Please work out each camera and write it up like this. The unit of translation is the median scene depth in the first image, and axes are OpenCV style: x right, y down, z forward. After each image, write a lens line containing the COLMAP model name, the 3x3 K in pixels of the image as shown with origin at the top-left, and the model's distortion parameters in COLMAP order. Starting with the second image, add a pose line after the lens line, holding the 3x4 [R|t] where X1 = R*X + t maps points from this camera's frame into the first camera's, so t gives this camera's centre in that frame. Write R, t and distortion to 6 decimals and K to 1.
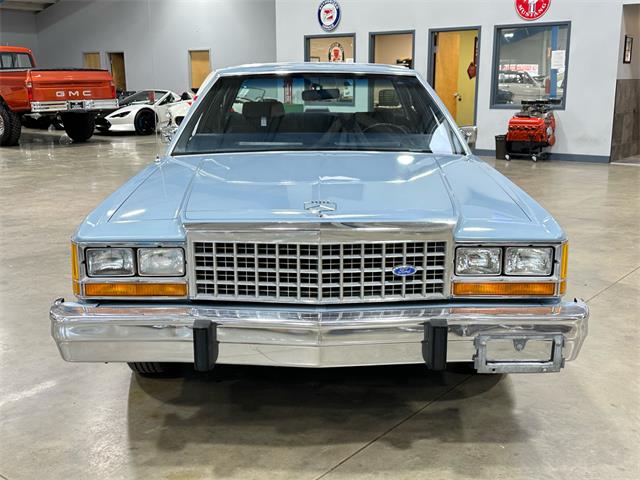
lens RADIAL K [[809.4, 0, 320.2], [0, 809.4, 250.2], [0, 0, 1]] dist [0.338381, -0.509426]
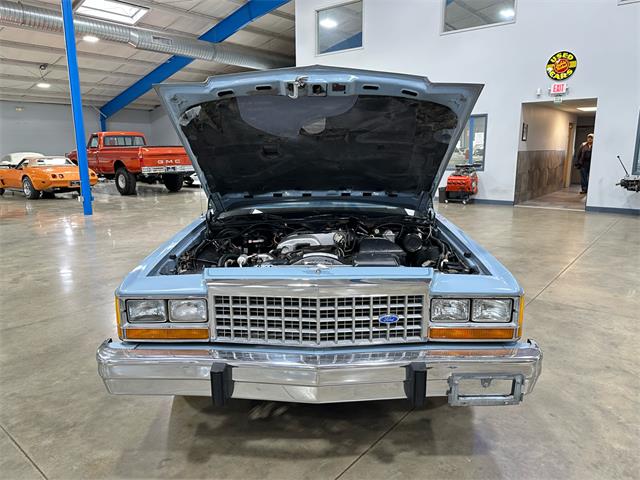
lens RADIAL K [[478.9, 0, 320.7], [0, 478.9, 254.0], [0, 0, 1]] dist [0.199048, -0.185188]
pose [[0.999891, -0.000746, -0.014718, 0.013292], [0.000886, 0.999955, 0.009490, -0.076066], [0.014711, -0.009502, 0.999847, 0.280957]]
